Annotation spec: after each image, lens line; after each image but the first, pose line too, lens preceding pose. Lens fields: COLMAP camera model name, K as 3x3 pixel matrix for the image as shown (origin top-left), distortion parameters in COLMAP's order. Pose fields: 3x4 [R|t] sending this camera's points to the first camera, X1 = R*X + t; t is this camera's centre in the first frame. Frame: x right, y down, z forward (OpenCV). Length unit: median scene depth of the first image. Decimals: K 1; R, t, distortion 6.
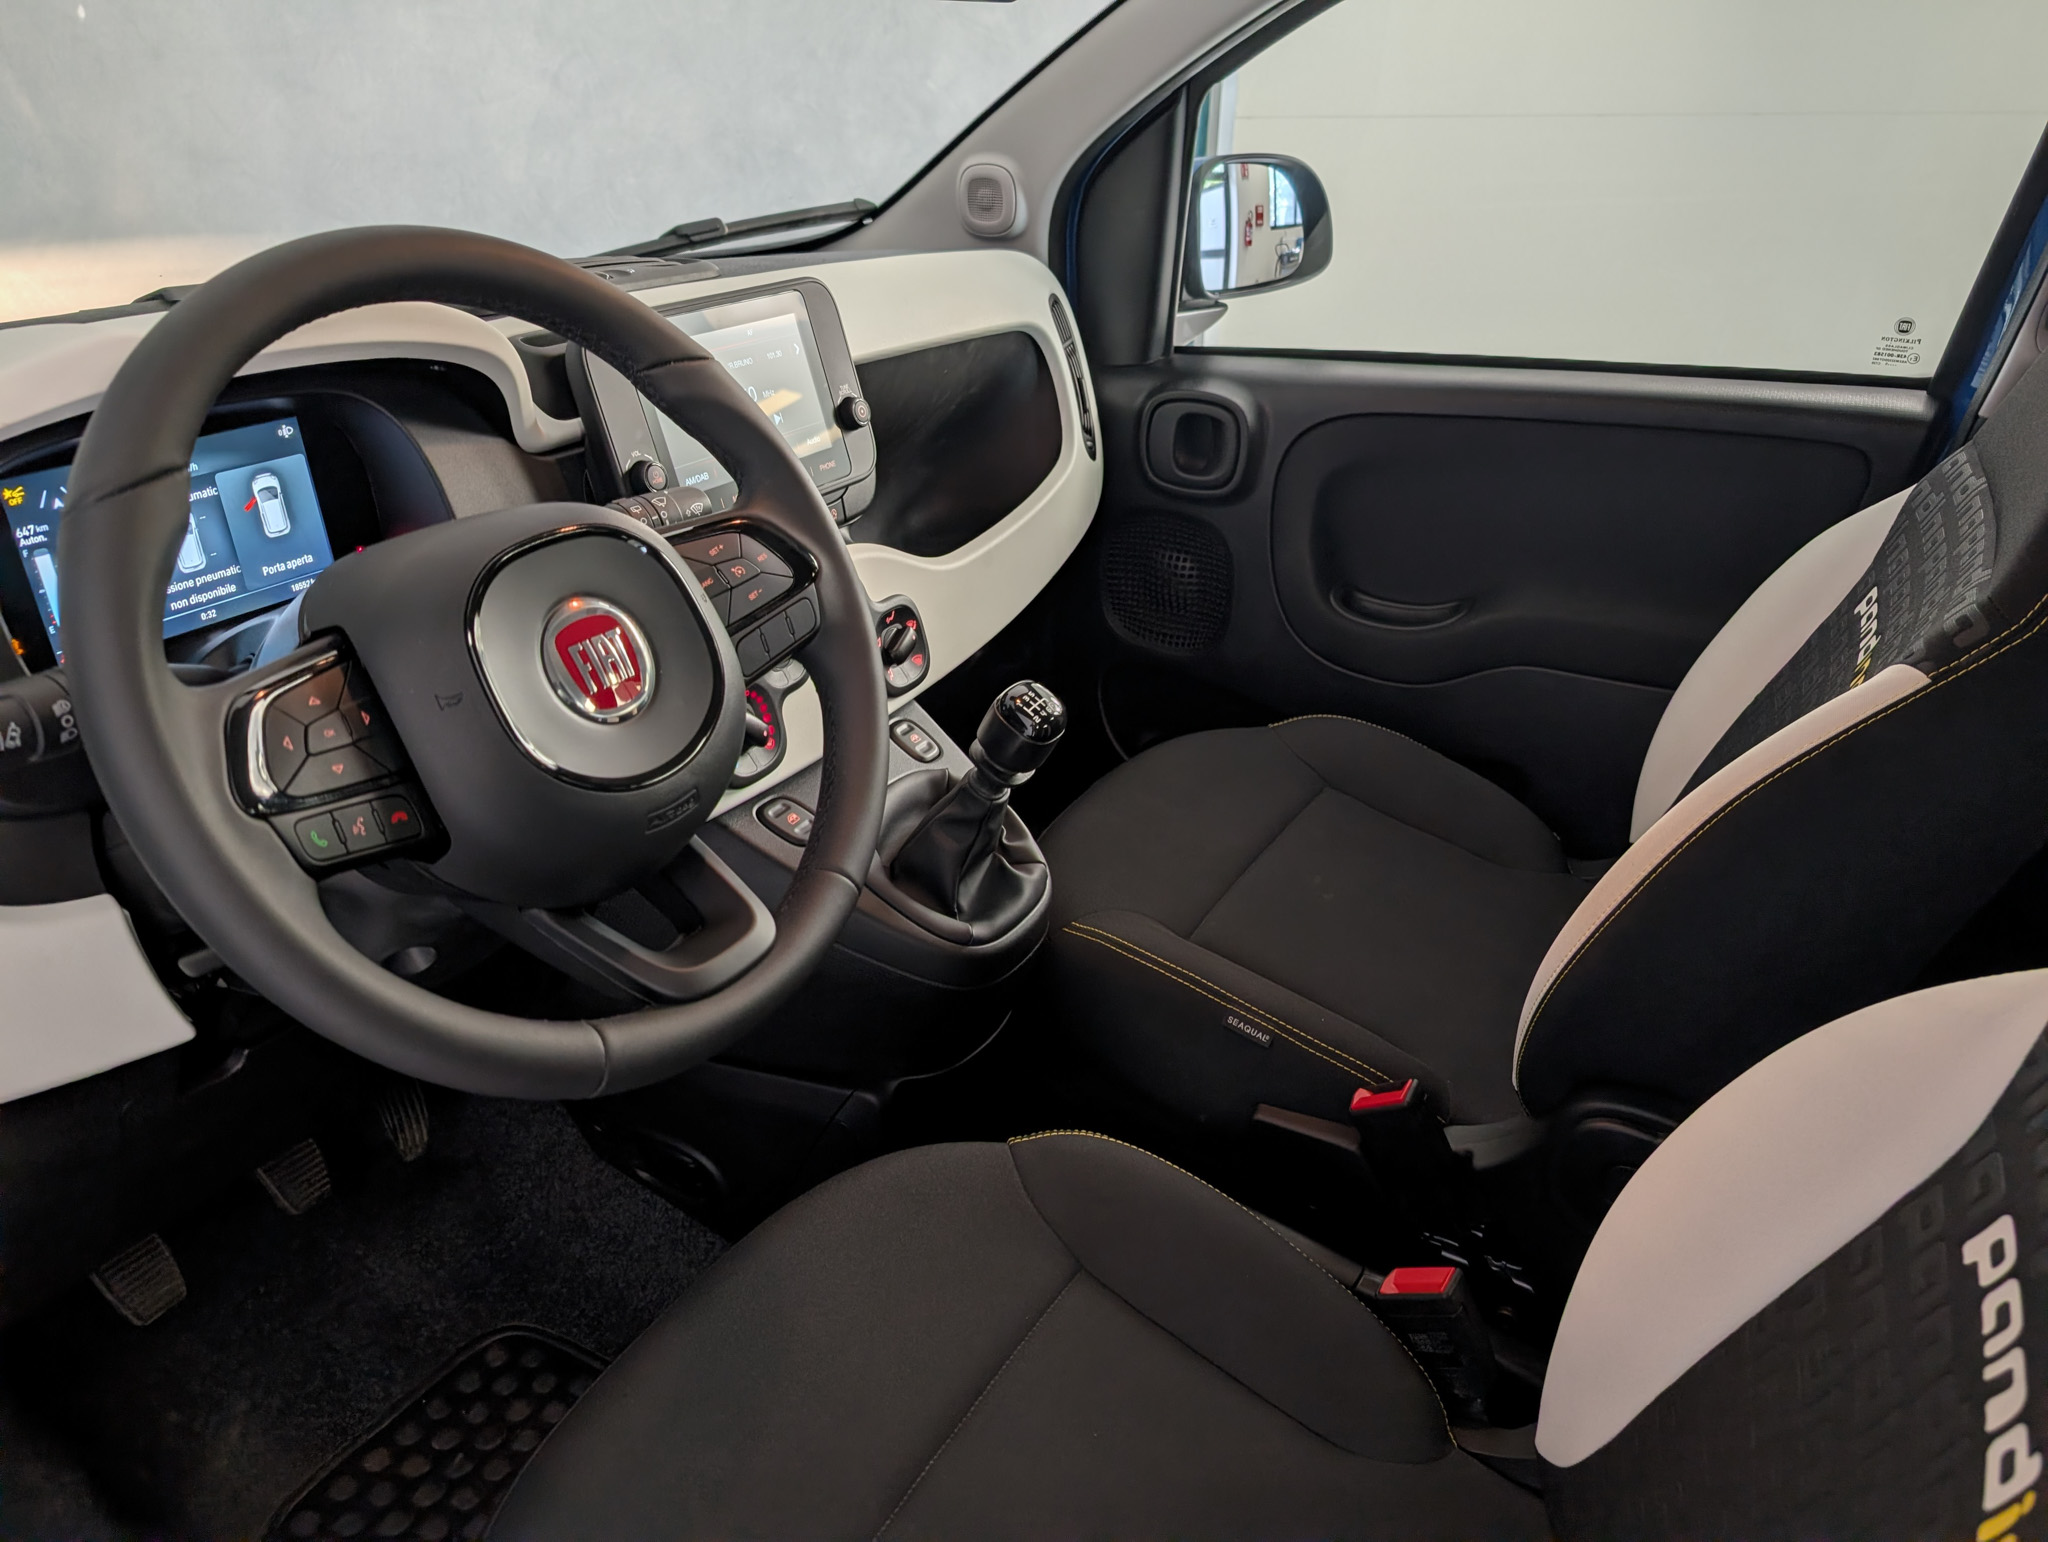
lens RADIAL K [[1465.9, 0, 1014.2], [0, 1465.9, 739.5], [0, 0, 1]] dist [0.070103, -0.068662]
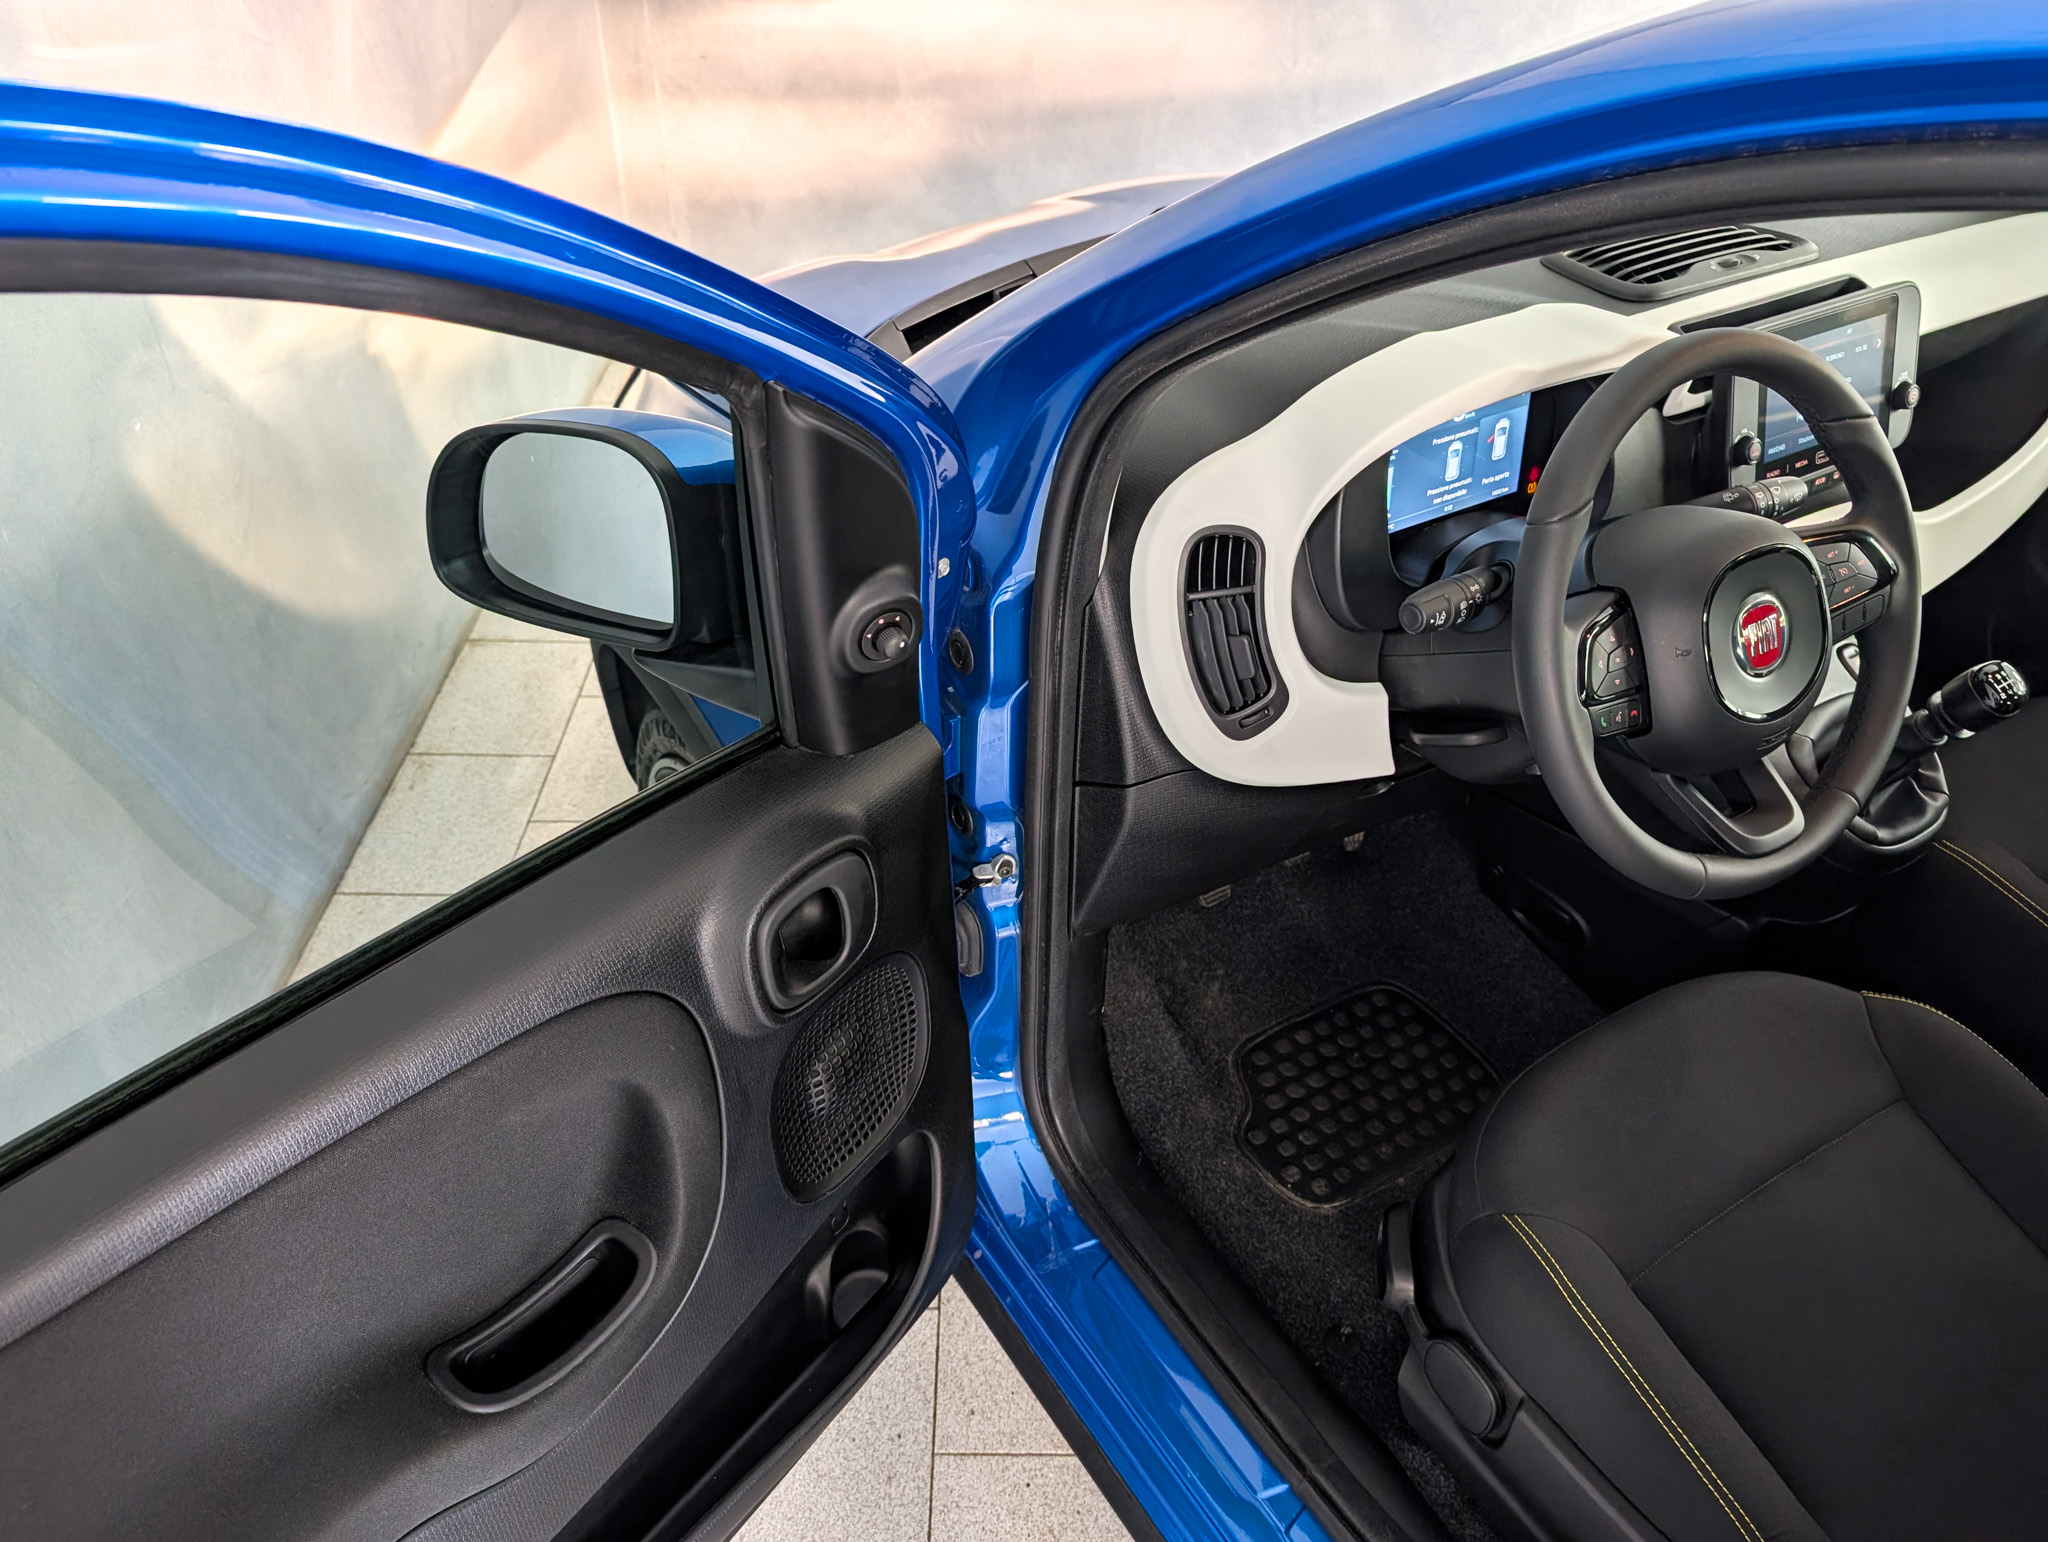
lens RADIAL K [[1516.3, 0, 1024.0], [0, 1516.3, 771.0], [0, 0, 1]] dist [-0.003040, 0.003547]
pose [[0.886976, 0.284518, -0.363762, -0.230534], [-0.201548, 0.947193, 0.249408, -0.104189], [0.415514, -0.147903, 0.897481, -0.505011]]
